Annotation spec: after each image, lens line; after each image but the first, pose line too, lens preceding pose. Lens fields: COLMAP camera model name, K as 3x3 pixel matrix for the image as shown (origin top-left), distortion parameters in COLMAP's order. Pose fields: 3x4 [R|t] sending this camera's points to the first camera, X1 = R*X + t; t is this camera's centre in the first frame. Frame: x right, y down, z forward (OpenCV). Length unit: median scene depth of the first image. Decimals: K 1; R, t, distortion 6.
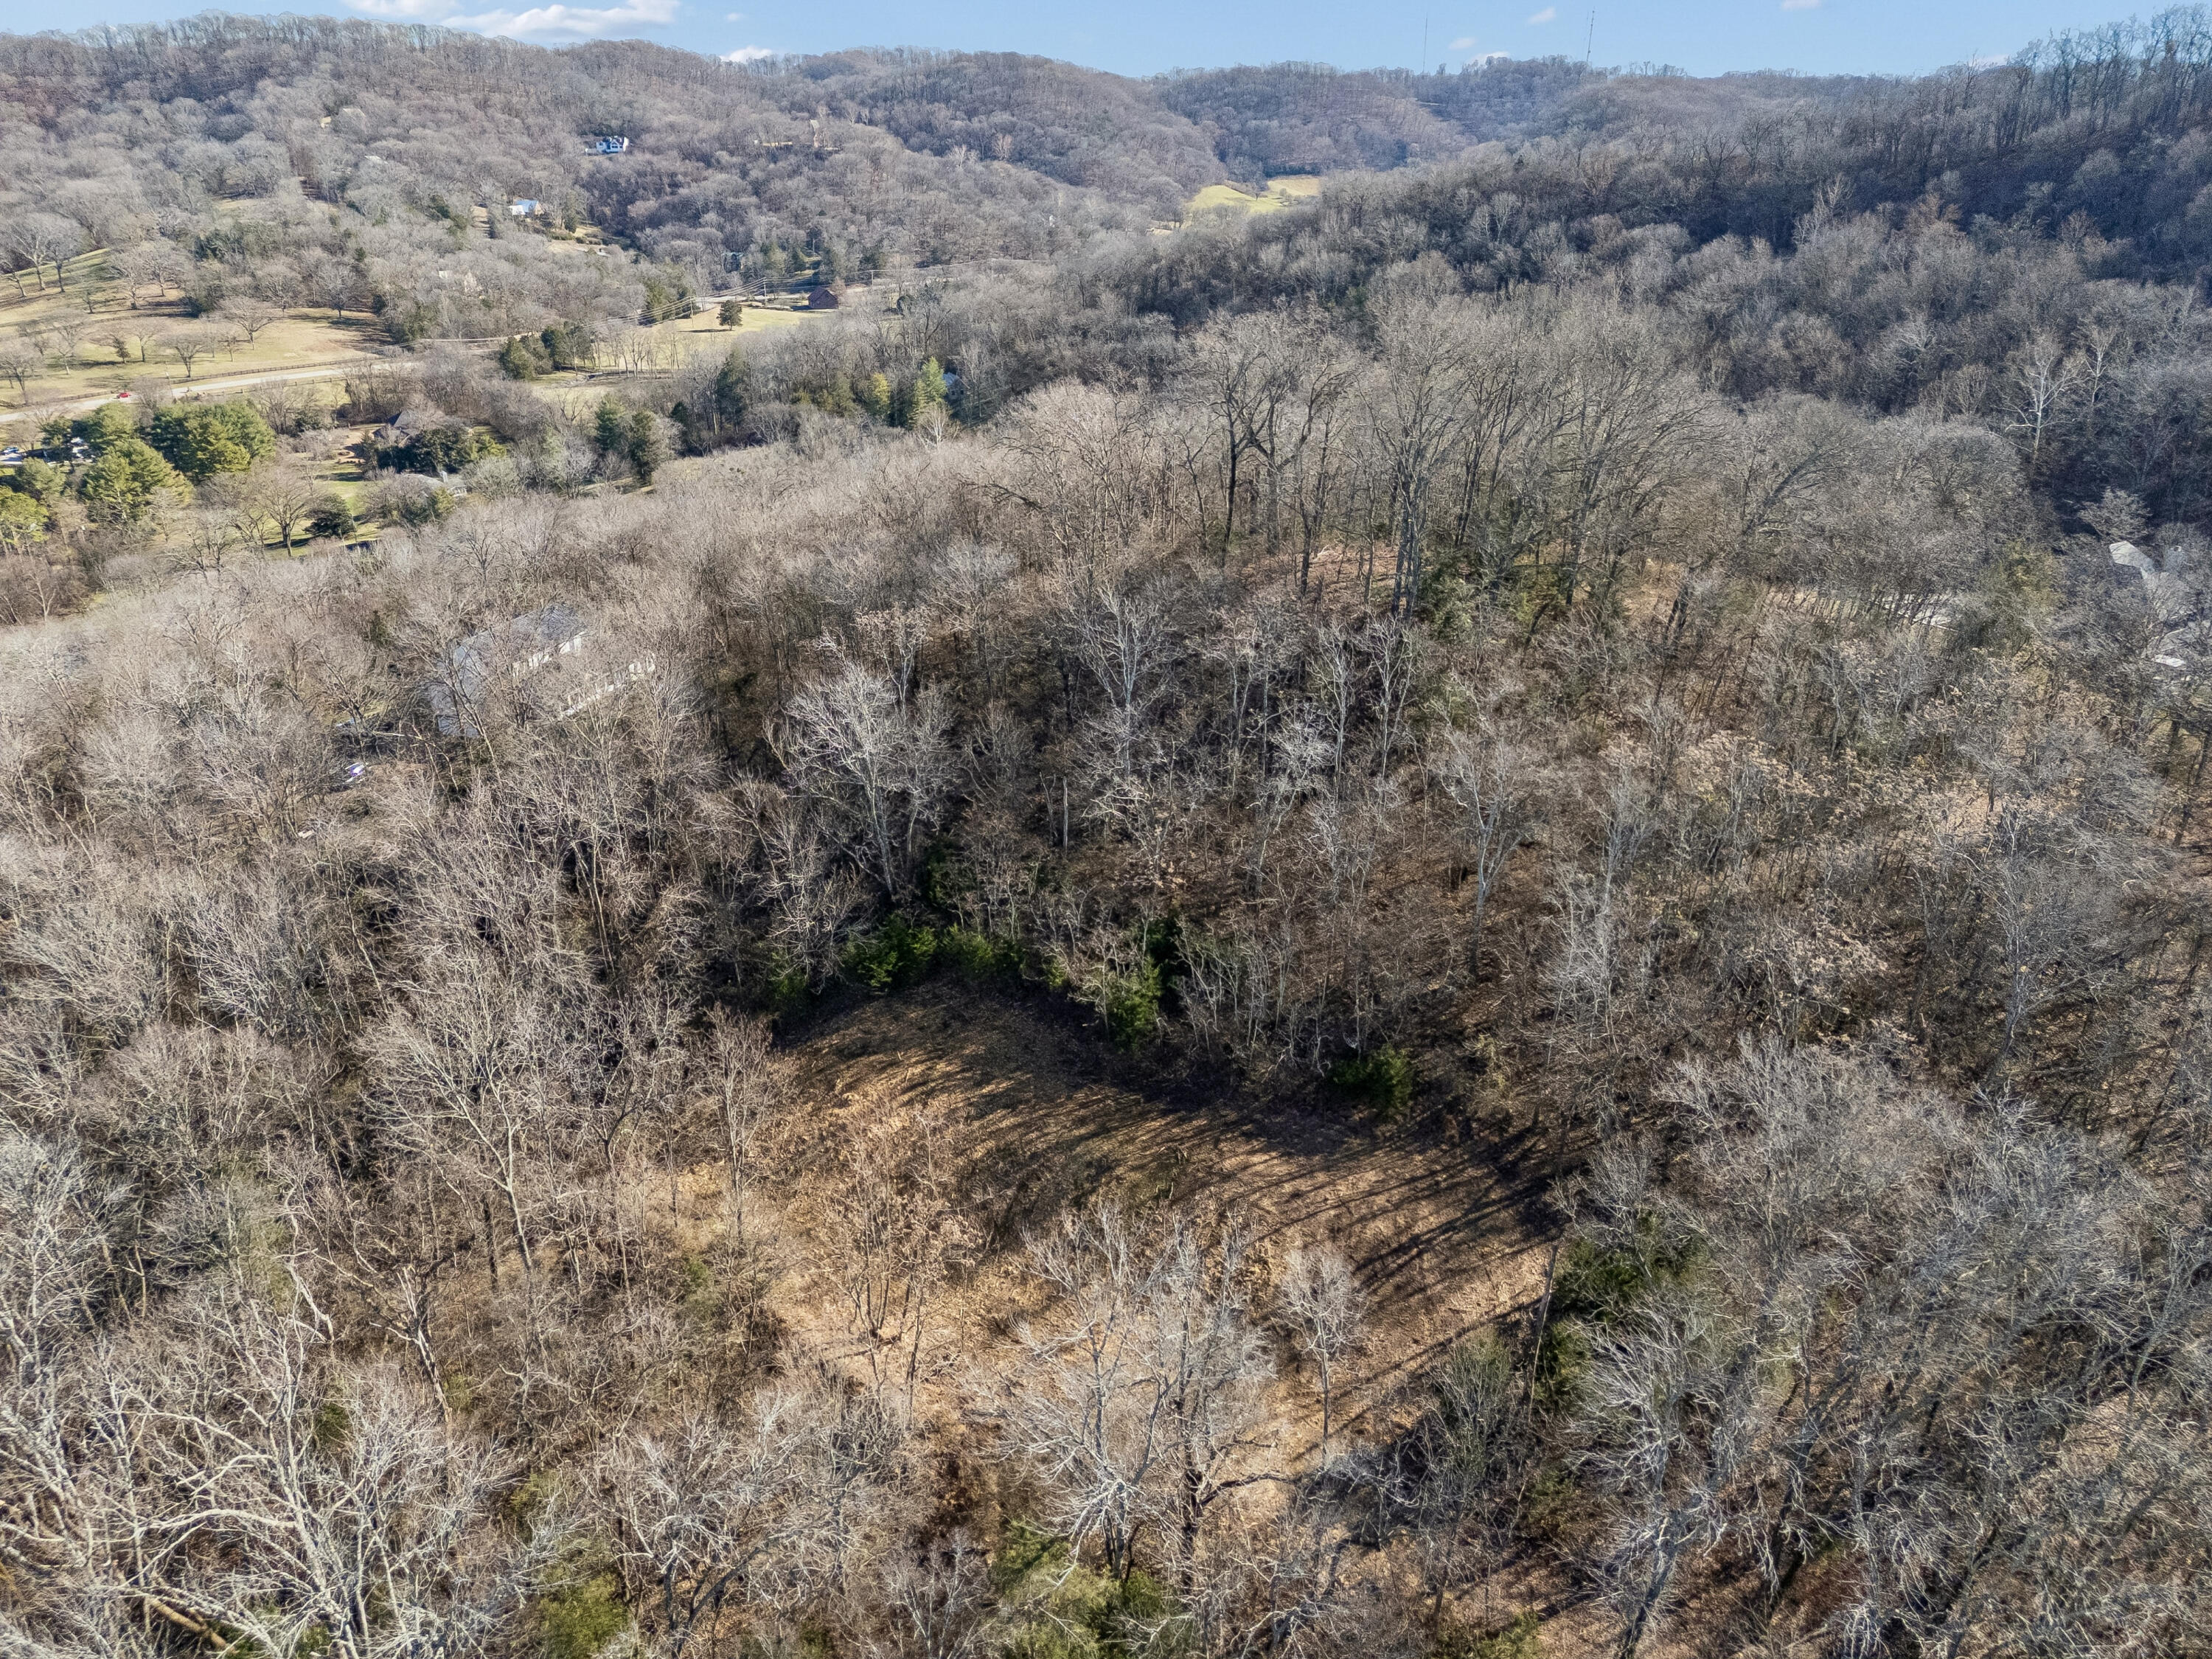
lens RADIAL K [[1633.2, 0, 1108.1], [0, 1633.2, 815.0], [0, 0, 1]] dist [0.070458, -0.050934]
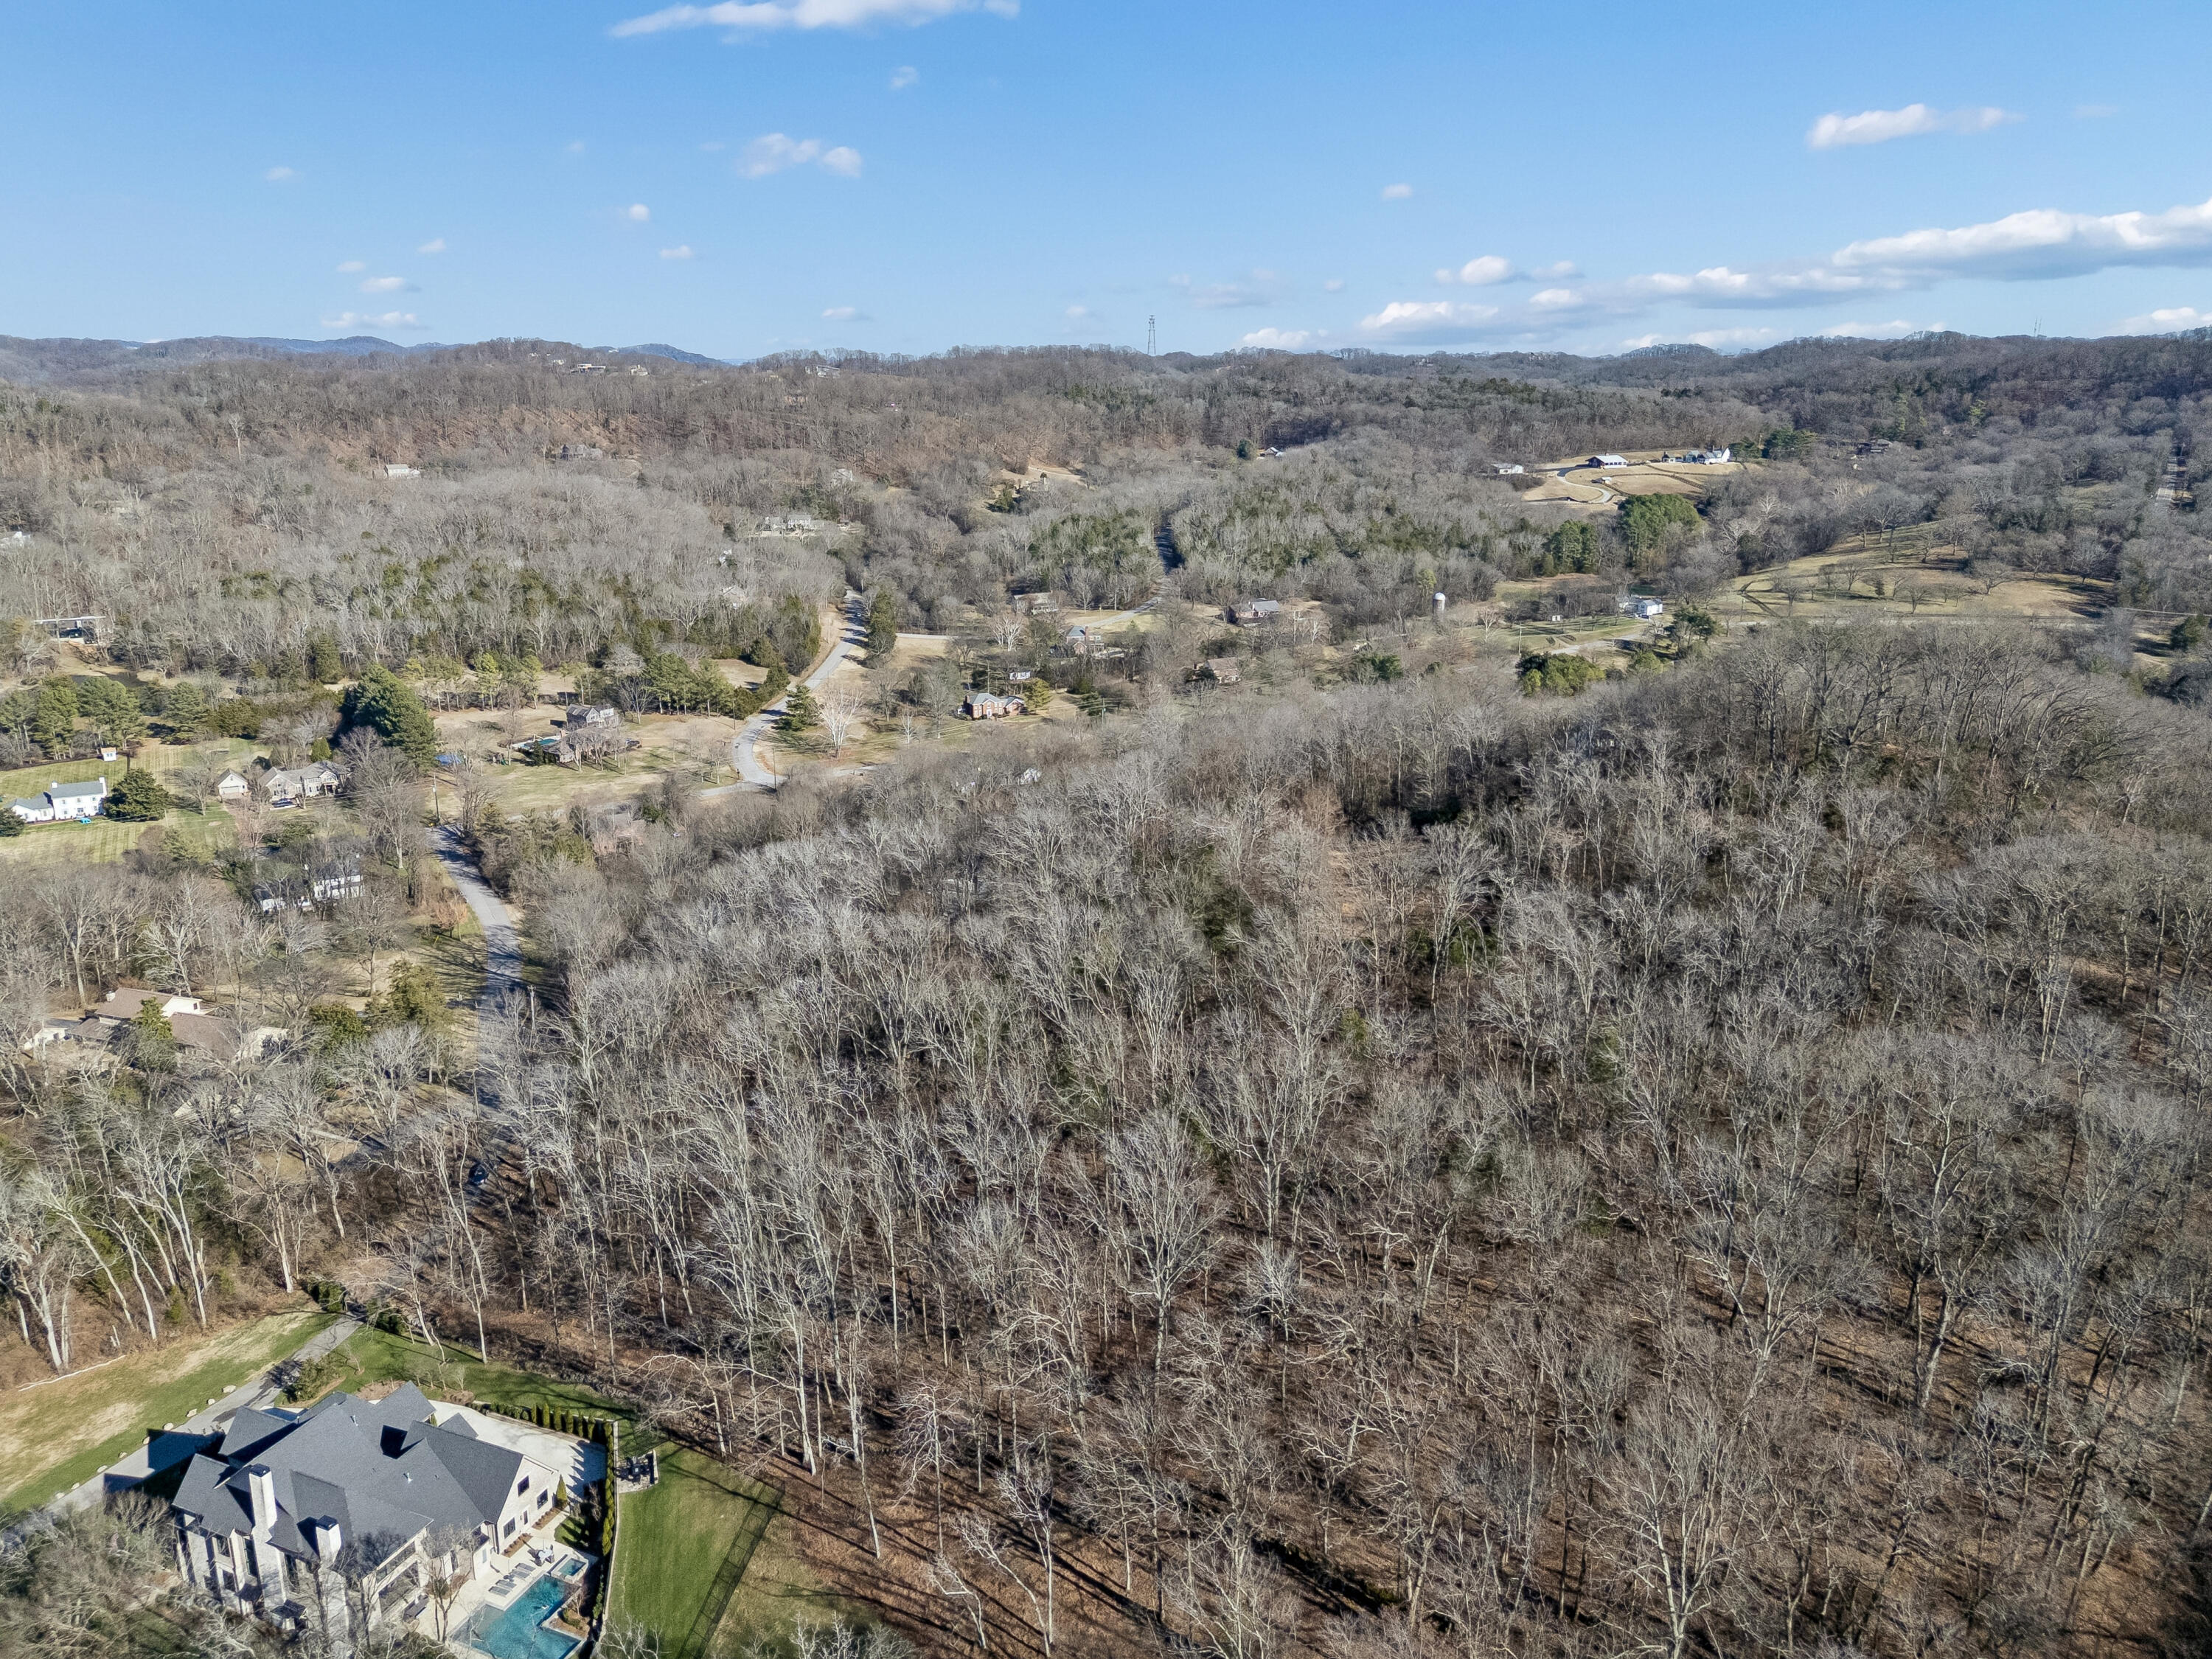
lens RADIAL K [[1633.2, 0, 1108.1], [0, 1633.2, 815.0], [0, 0, 1]] dist [0.070458, -0.050934]
pose [[0.432018, 0.233275, -0.871173, 0.334303], [-0.355806, 0.931702, 0.073038, 0.015356], [0.828712, 0.278415, 0.485512, -0.114882]]
